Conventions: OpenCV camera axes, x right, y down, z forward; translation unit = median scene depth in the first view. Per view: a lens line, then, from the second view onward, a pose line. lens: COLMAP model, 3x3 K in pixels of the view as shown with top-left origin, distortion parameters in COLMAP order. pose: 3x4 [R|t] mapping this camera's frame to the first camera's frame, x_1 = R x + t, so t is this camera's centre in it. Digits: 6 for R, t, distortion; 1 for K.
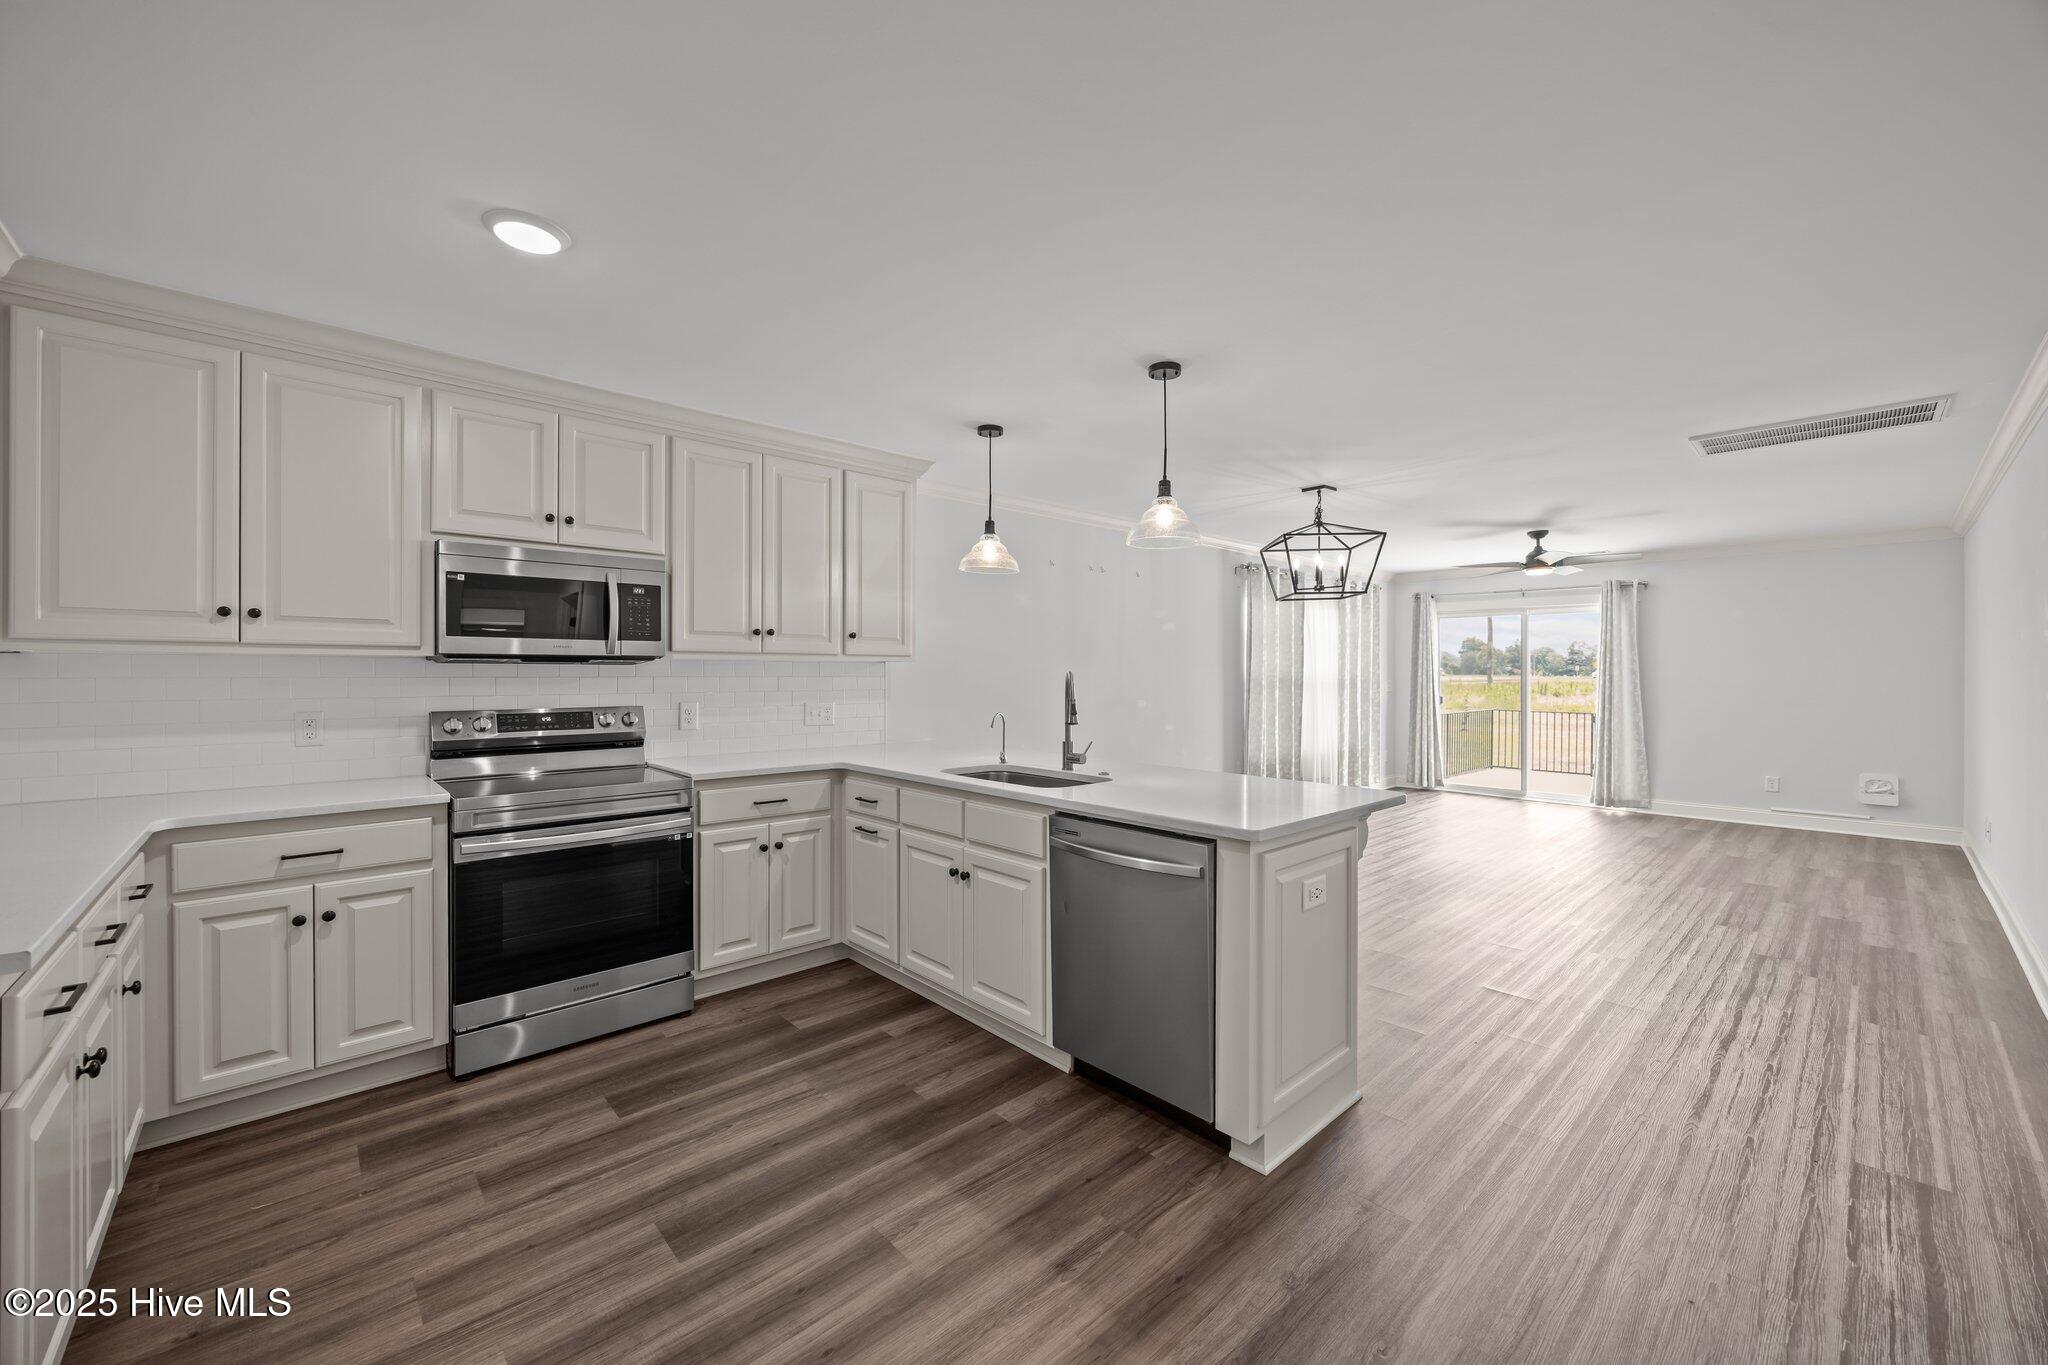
lens RADIAL K [[789.5, 0, 1024.0], [0, 789.5, 682.5], [0, 0, 1]] dist [-0.000645, -0.000091]
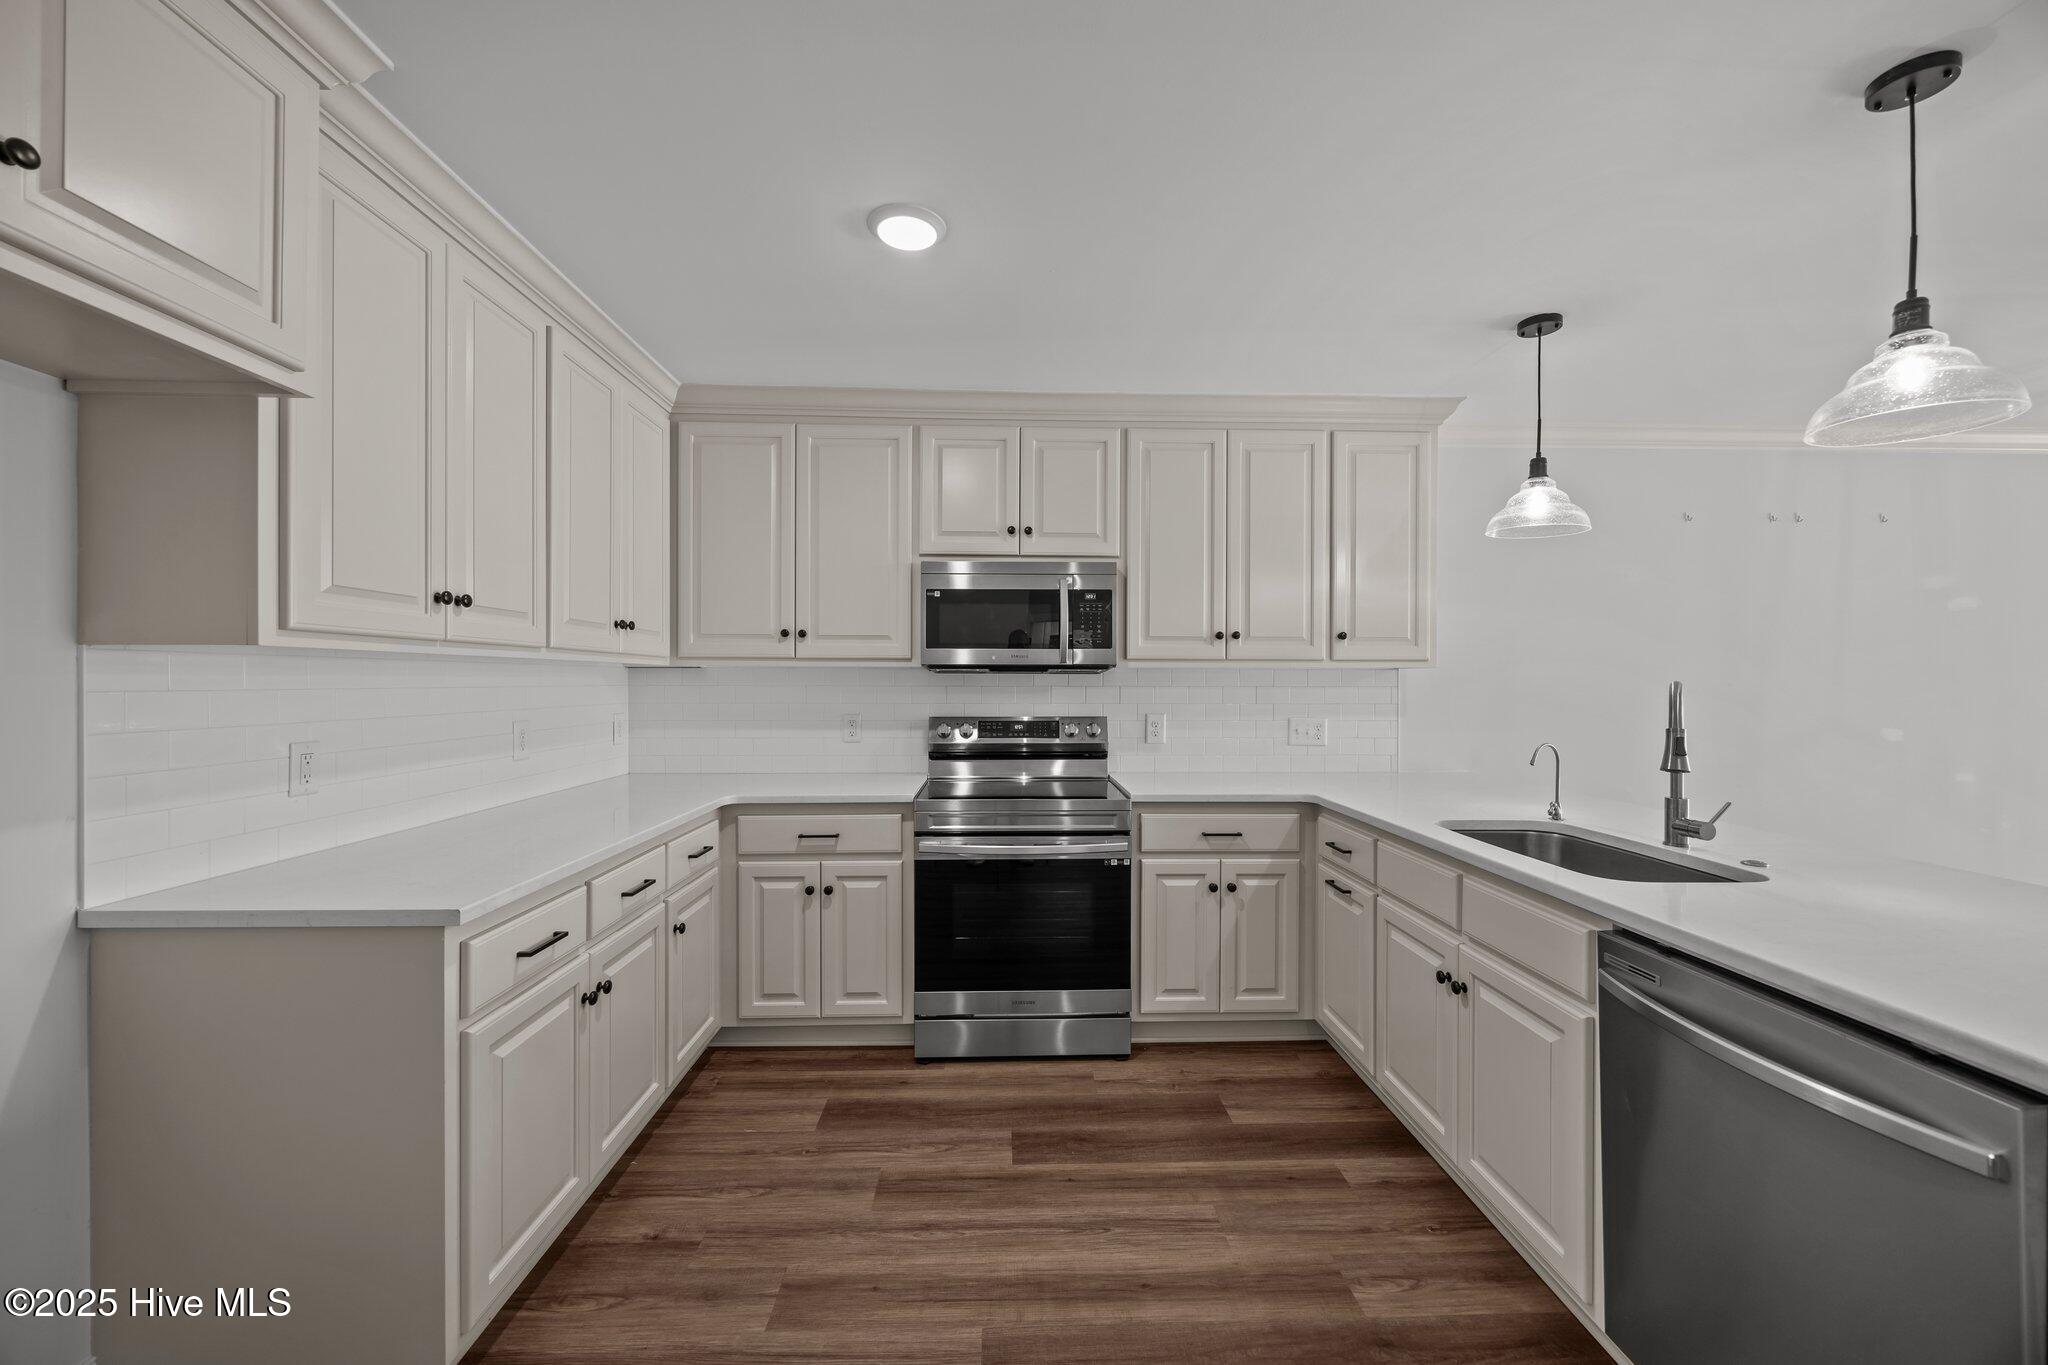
lens RADIAL K [[779.0, 0, 1024.1], [0, 779.0, 687.1], [0, 0, 1]] dist [-0.002267, -0.000300]
pose [[0.757092, 0.005429, -0.653286, 0.073746], [-0.009370, 0.999953, -0.002548, -0.003677], [0.653241, 0.008050, 0.757107, 0.258937]]
